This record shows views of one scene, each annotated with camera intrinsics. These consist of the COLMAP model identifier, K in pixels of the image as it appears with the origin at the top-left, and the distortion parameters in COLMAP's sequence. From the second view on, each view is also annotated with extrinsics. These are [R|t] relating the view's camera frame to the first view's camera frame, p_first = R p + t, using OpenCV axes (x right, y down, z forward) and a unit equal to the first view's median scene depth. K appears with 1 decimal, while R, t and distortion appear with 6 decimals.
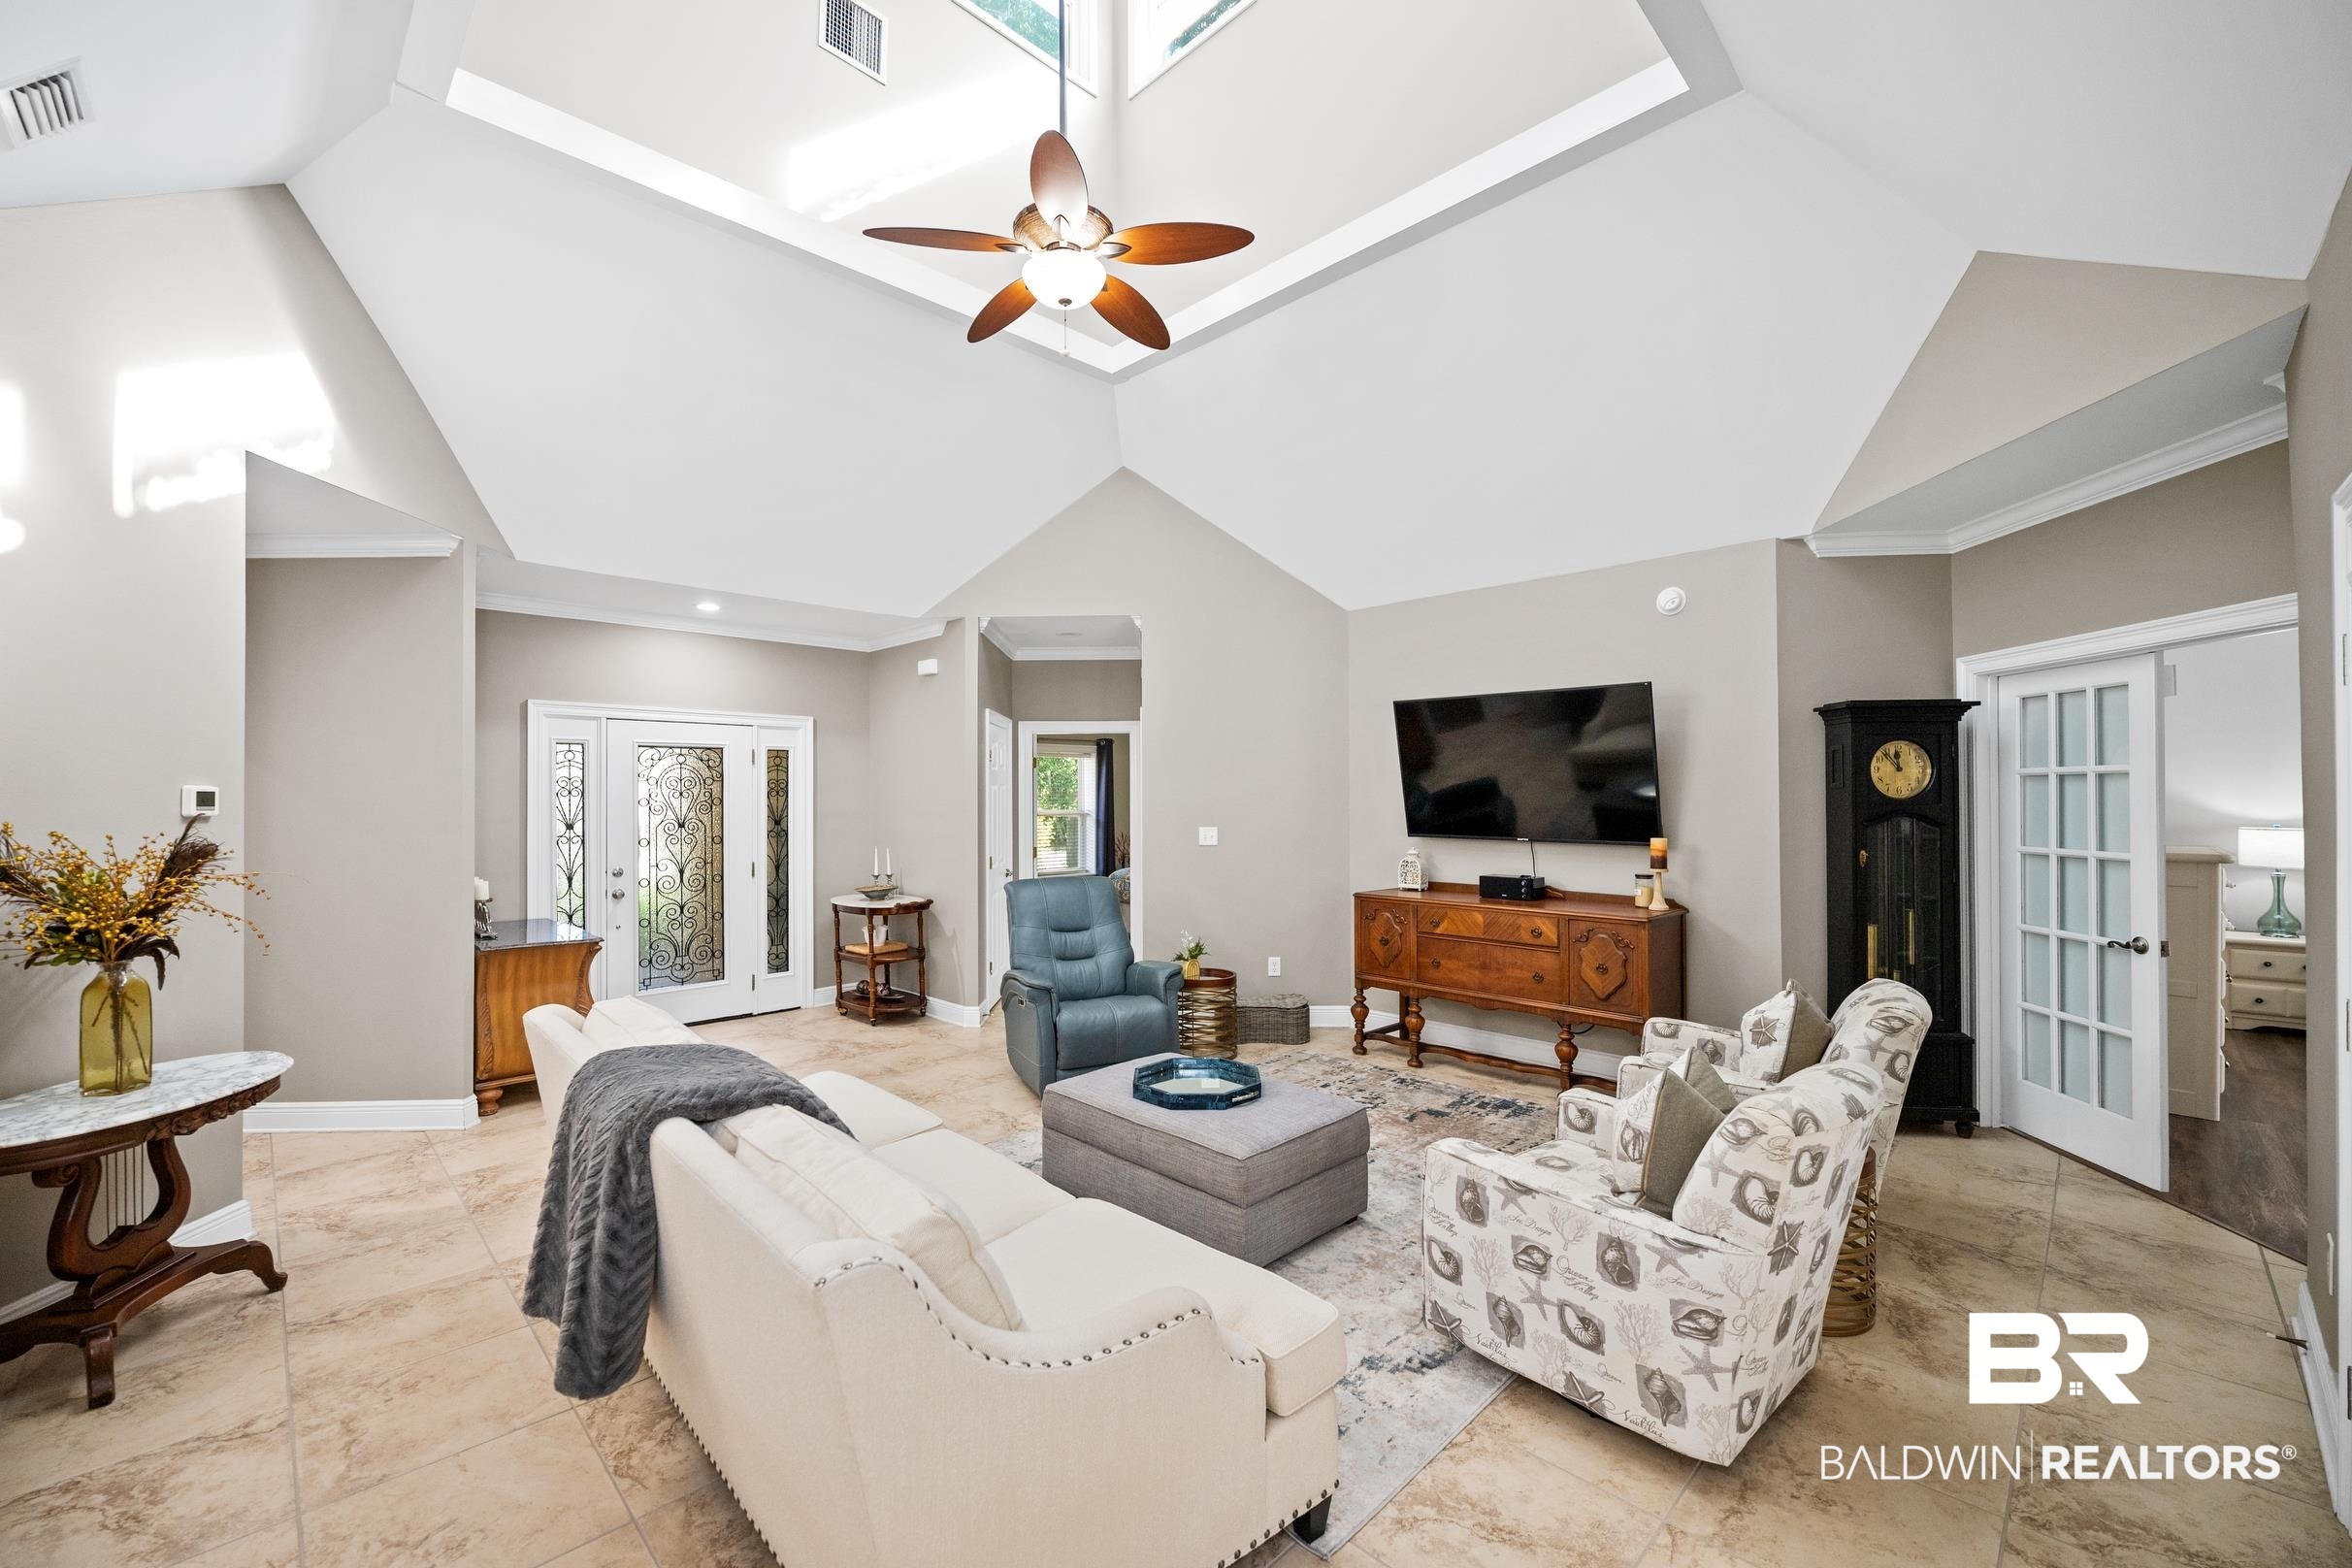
lens RADIAL K [[953.5, 0, 1173.5], [0, 953.5, 794.2], [0, 0, 1]] dist [-0.003365, -0.000167]
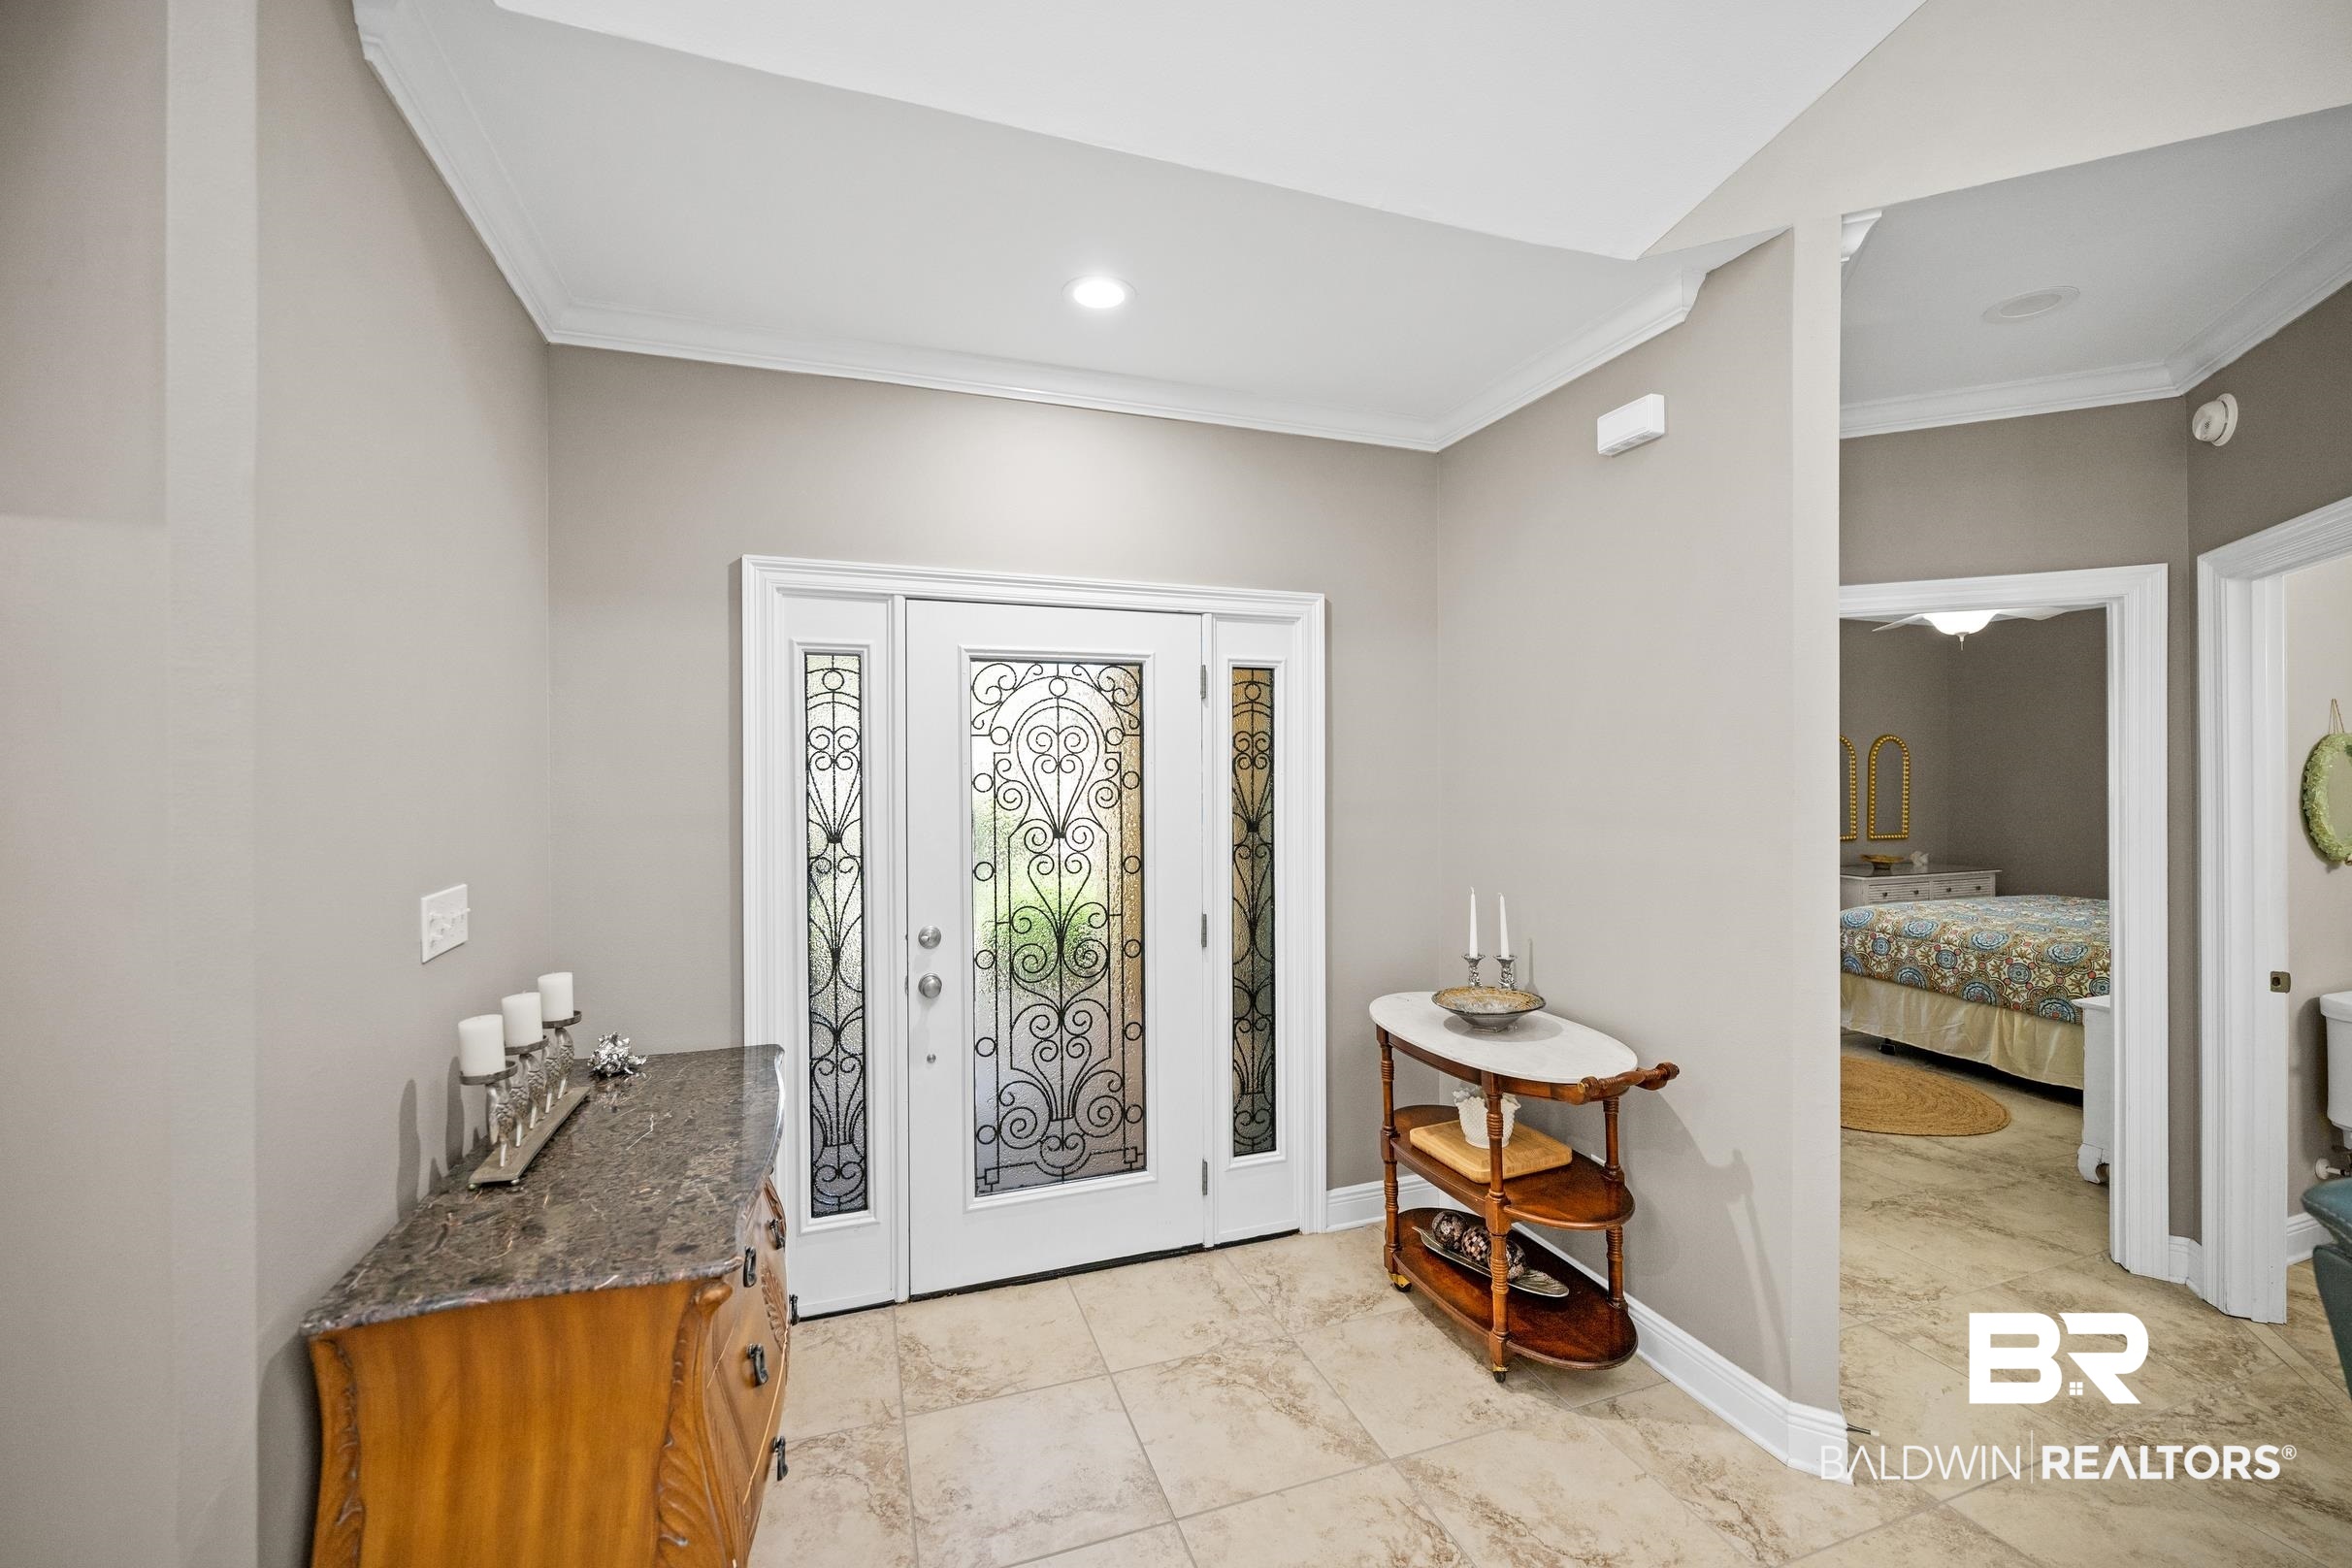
lens RADIAL K [[967.7, 0, 1181.6], [0, 967.7, 770.4], [0, 0, 1]] dist [-0.001610, -0.000066]
pose [[0.905354, 0.001786, -0.424655, -0.267103], [0.001841, 0.999965, 0.008131, -0.000880], [0.424654, -0.008143, 0.905319, 0.605766]]
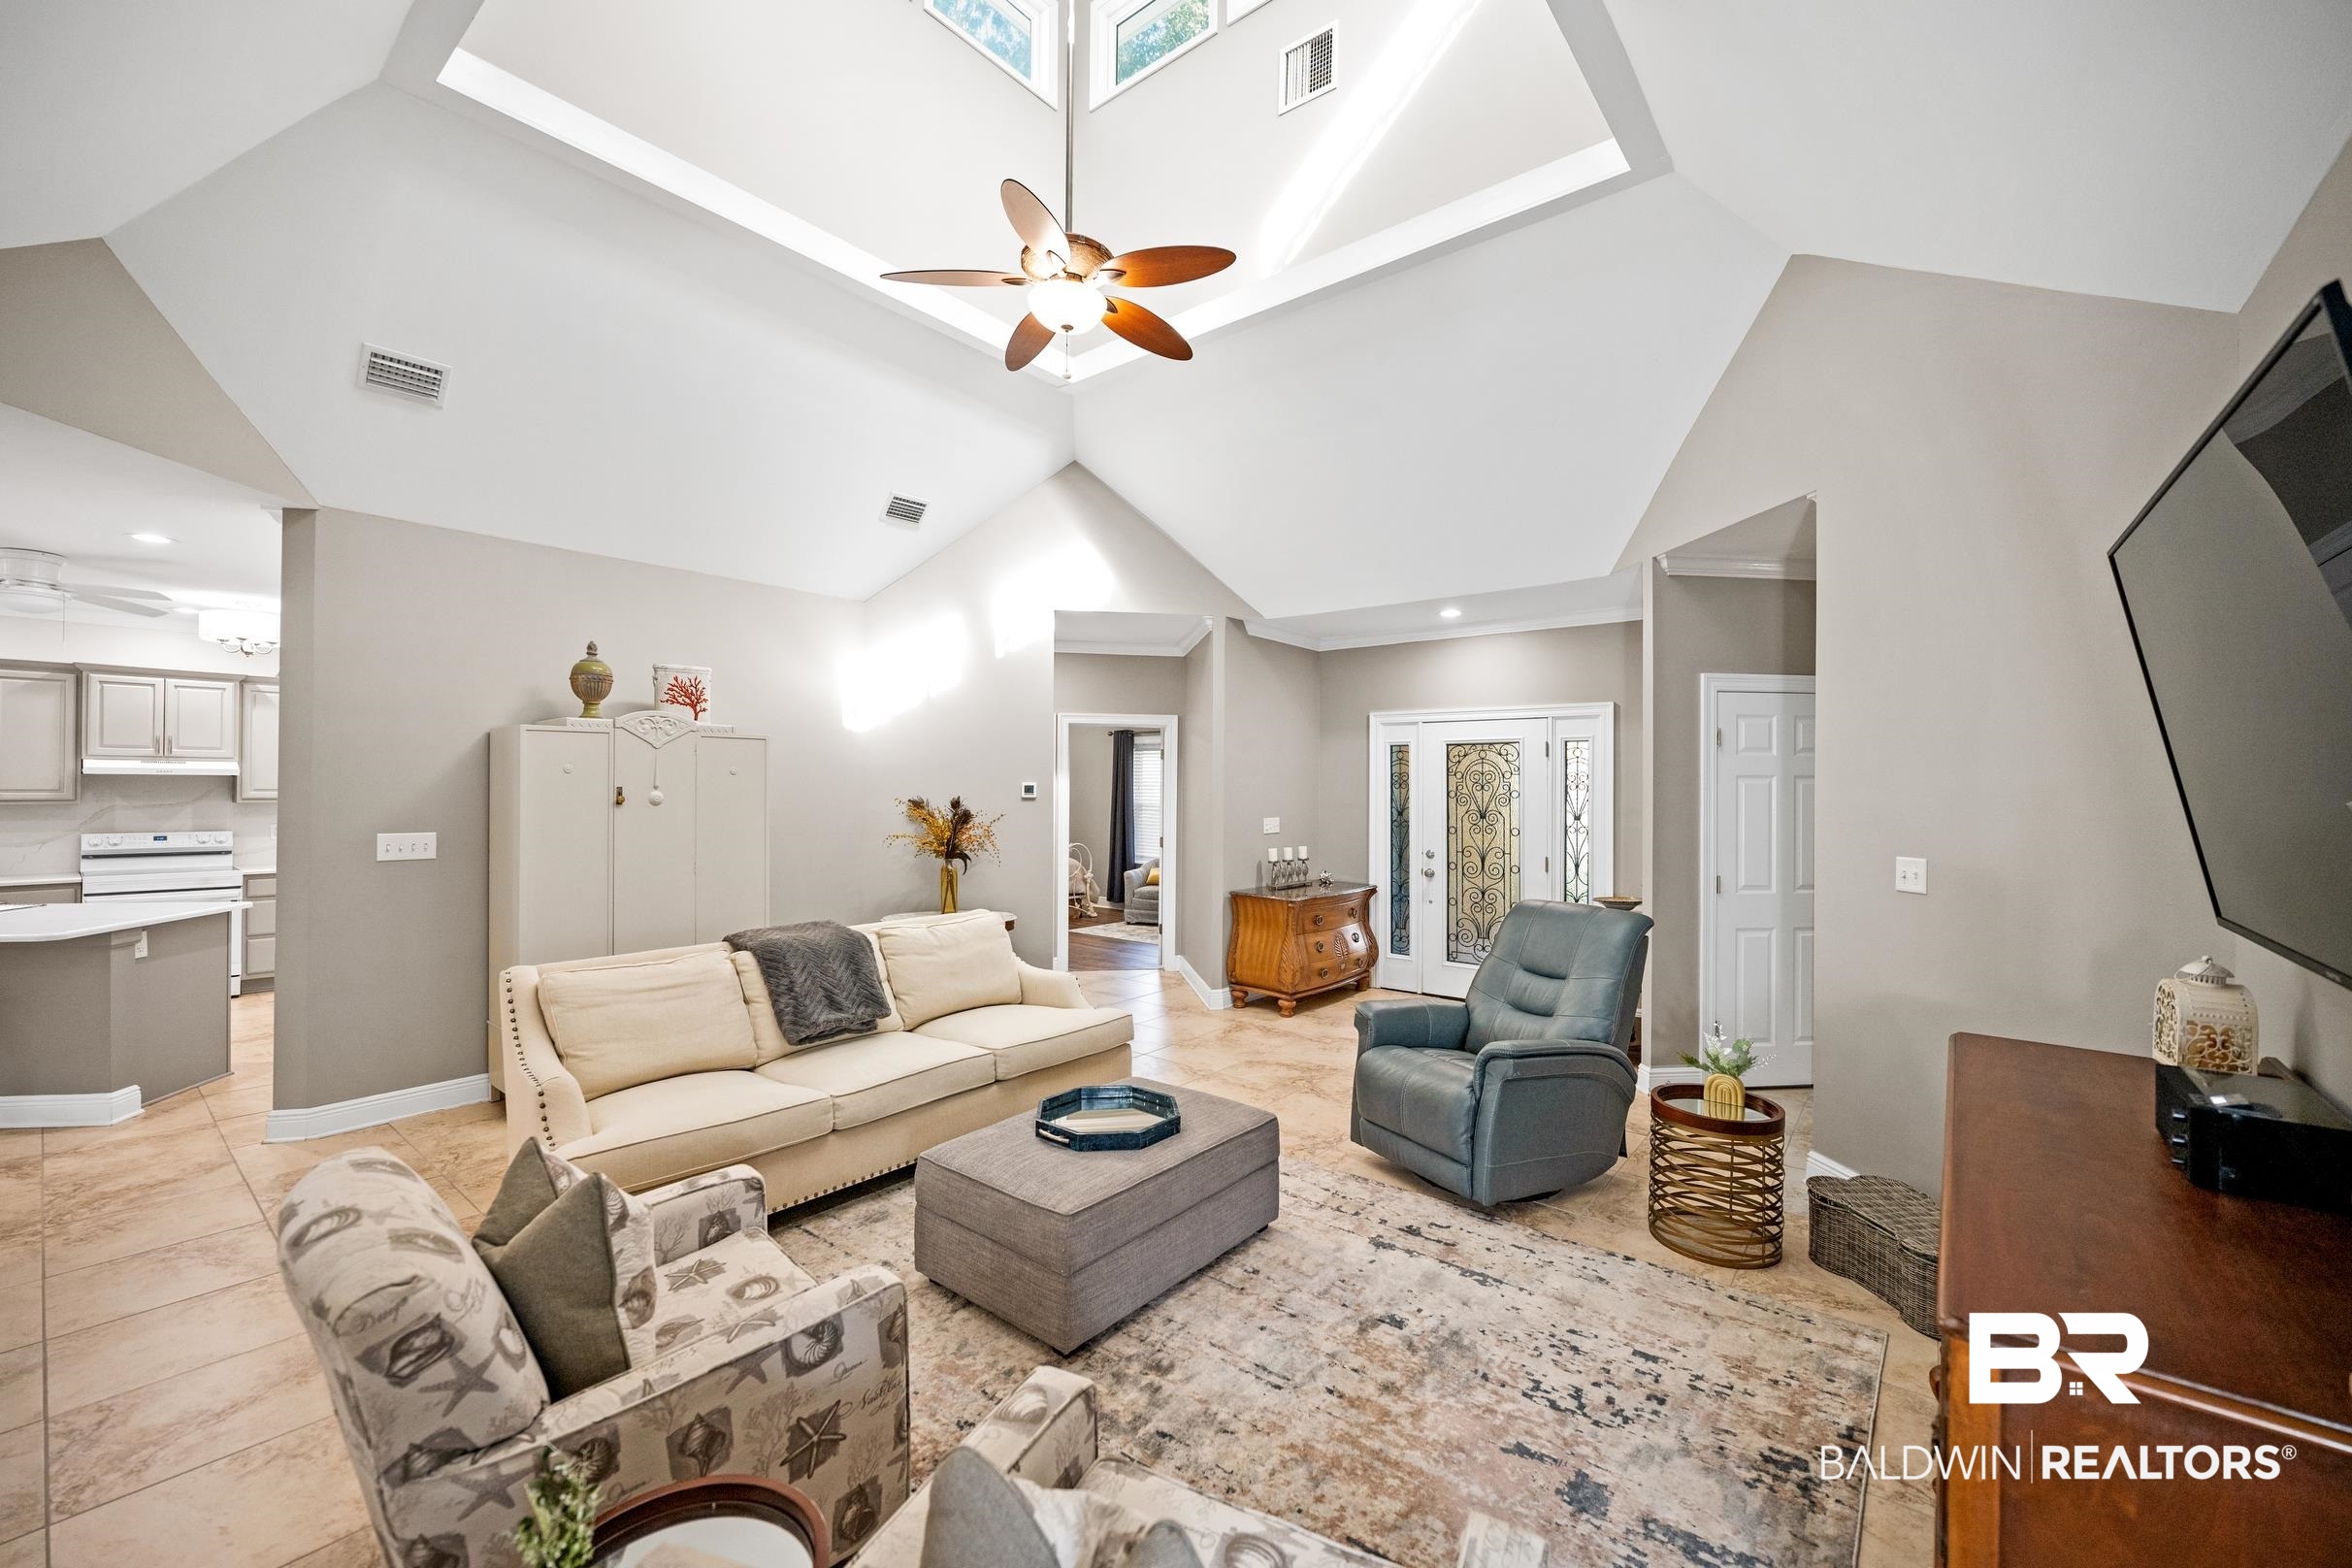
lens RADIAL K [[953.5, 0, 1173.5], [0, 953.5, 794.2], [0, 0, 1]] dist [-0.003365, -0.000167]
pose [[0.094908, 0.013783, -0.995391, 0.515743], [-0.001966, 0.999905, 0.013658, -0.006075], [0.995484, 0.000661, 0.094926, 0.552191]]
